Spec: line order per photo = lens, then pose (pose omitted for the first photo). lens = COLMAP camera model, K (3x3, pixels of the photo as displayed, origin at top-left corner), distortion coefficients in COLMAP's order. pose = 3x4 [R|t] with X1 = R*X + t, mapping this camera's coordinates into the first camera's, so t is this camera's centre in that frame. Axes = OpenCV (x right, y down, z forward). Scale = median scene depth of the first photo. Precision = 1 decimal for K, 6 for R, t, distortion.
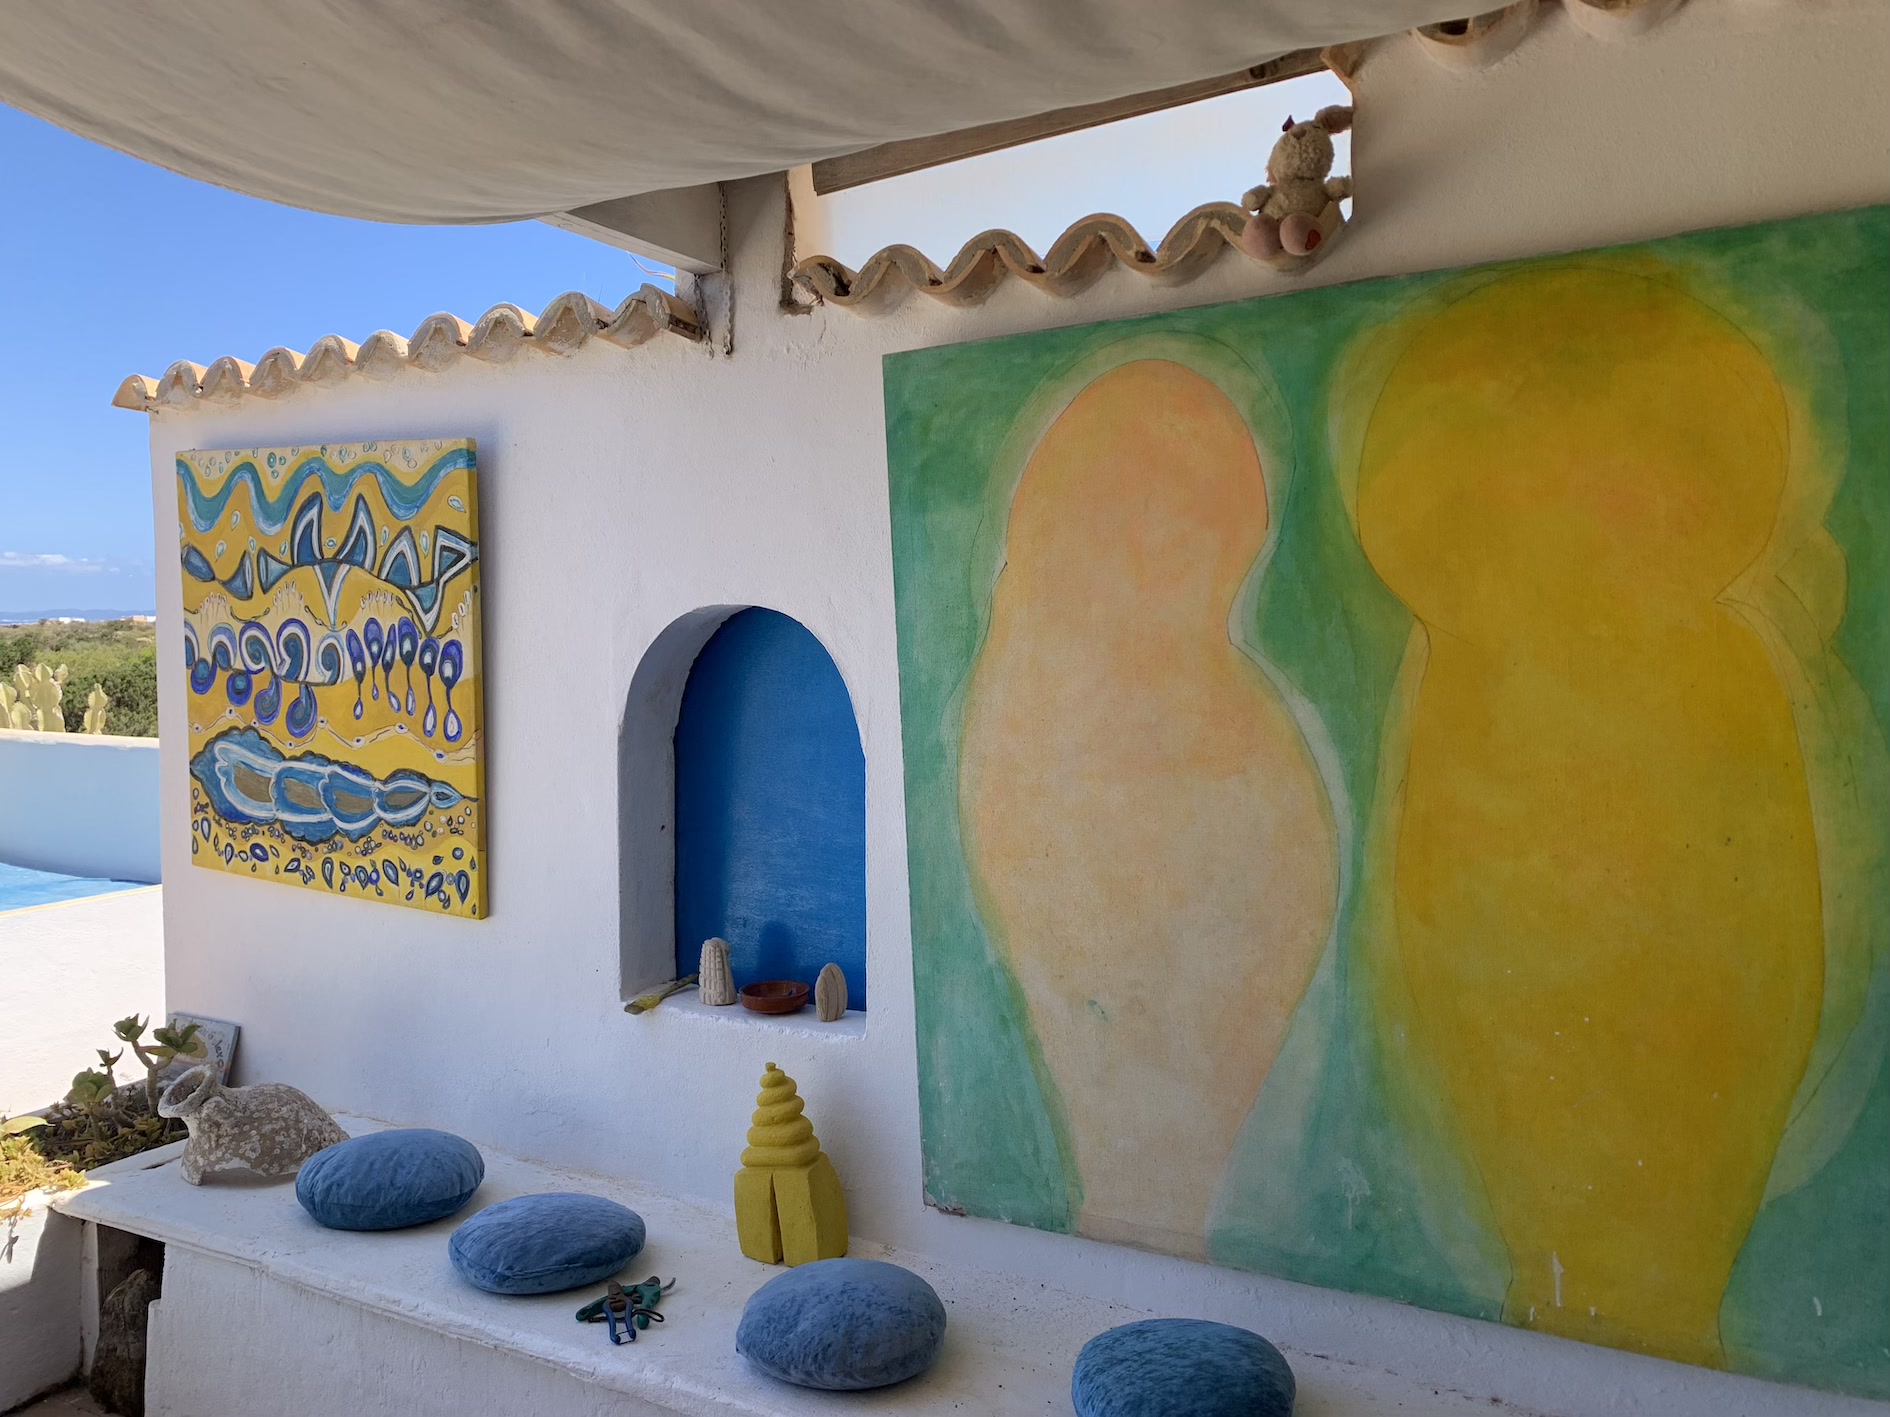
lens RADIAL K [[1431.4, 0, 911.5], [0, 1431.4, 707.4], [0, 0, 1]] dist [0.044497, -0.053085]
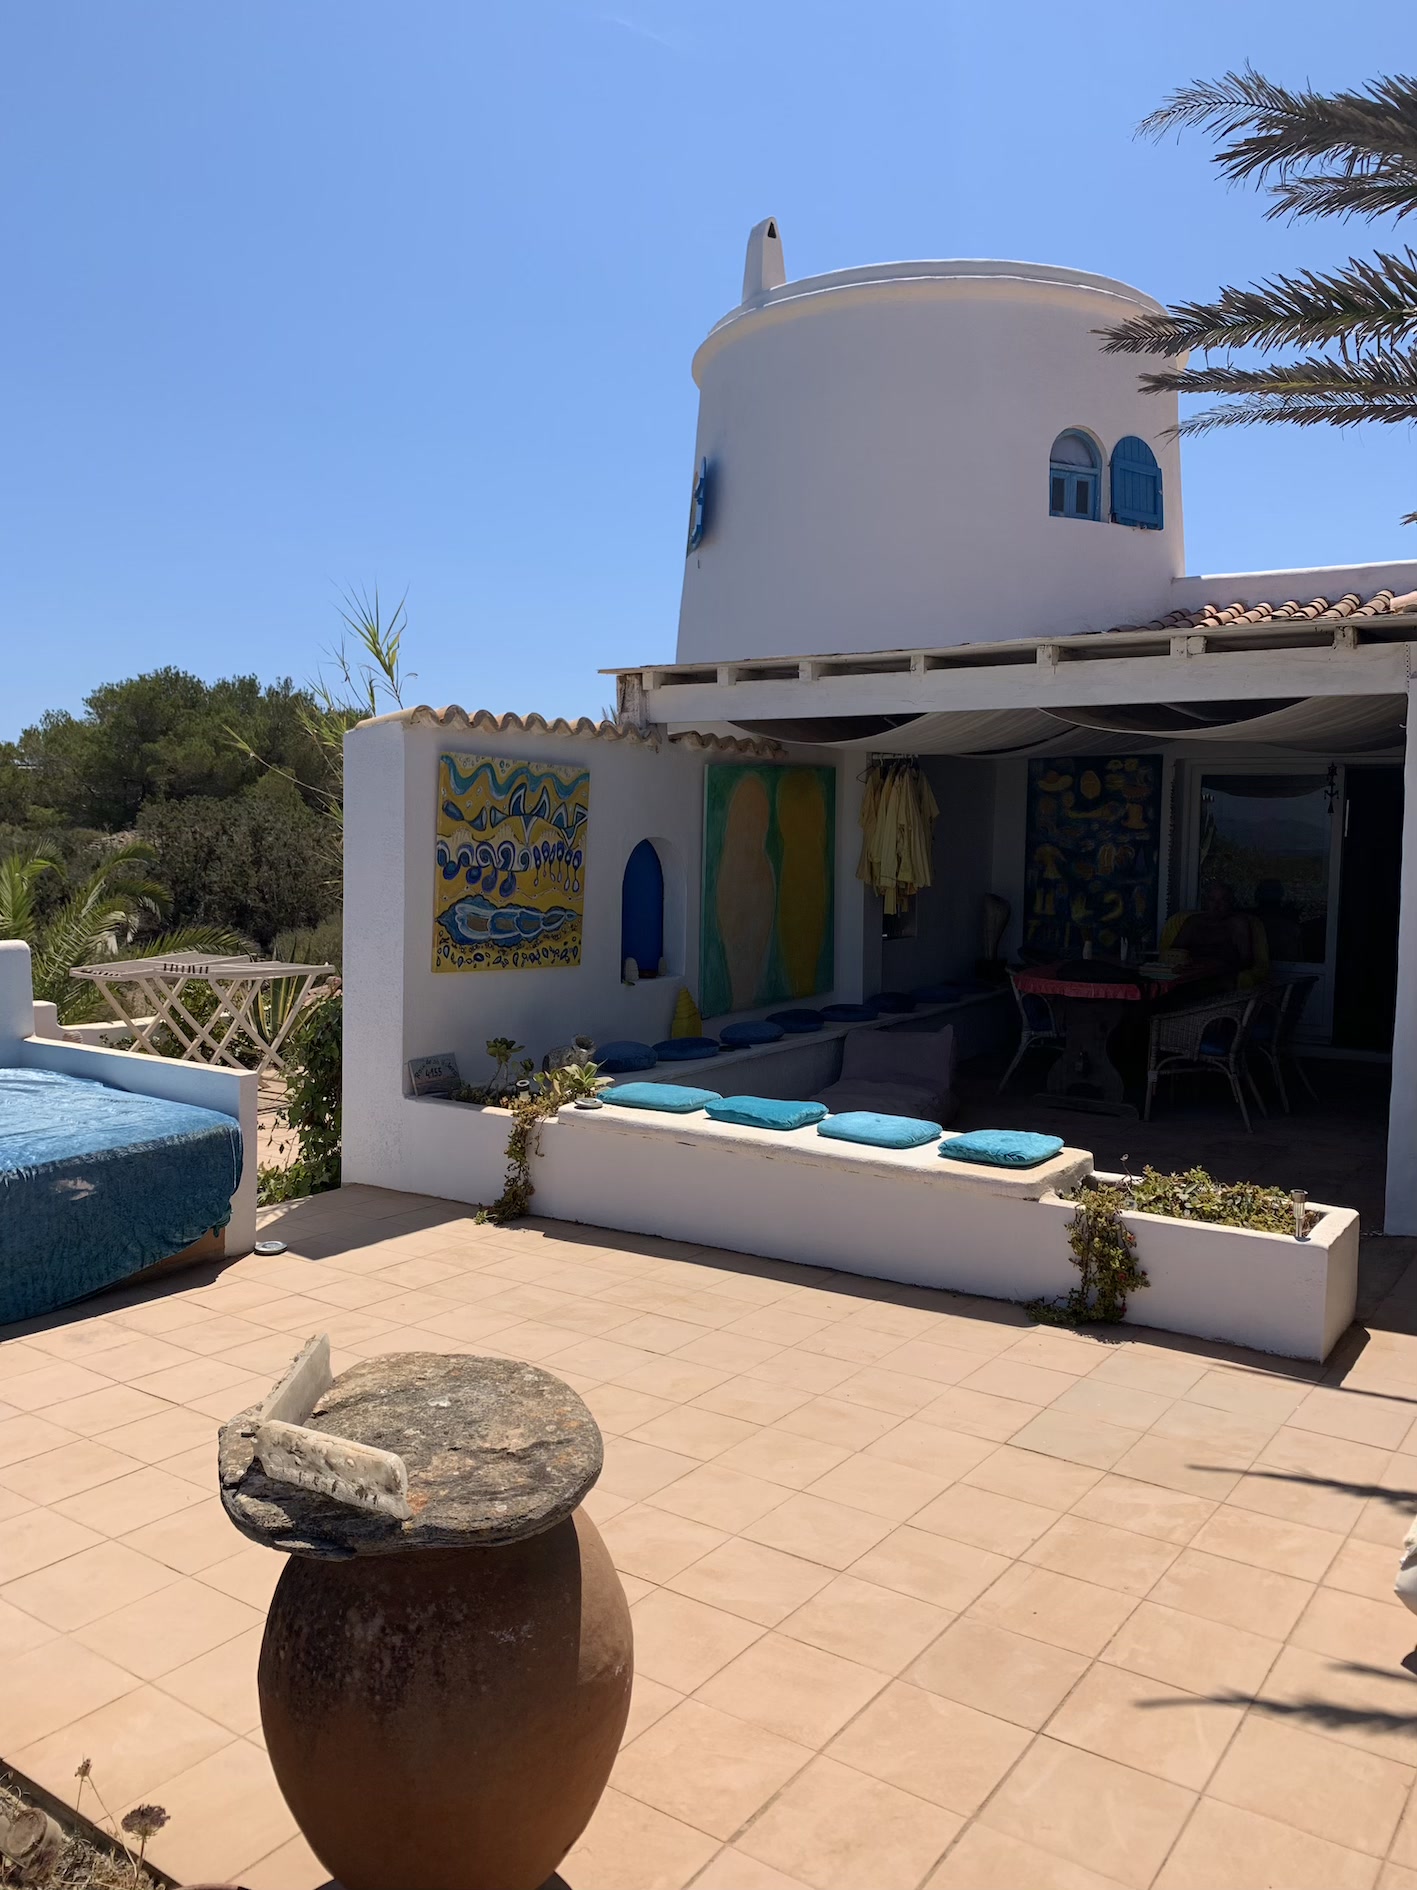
lens RADIAL K [[1431.4, 0, 700.9], [0, 1431.4, 949.8], [0, 0, 1]] dist [0.044497, -0.053085]
pose [[0.090468, -0.083005, 0.992434, -2.566891], [0.037070, 0.996111, 0.079933, -0.061240], [-0.995209, 0.029558, 0.093194, 0.546571]]
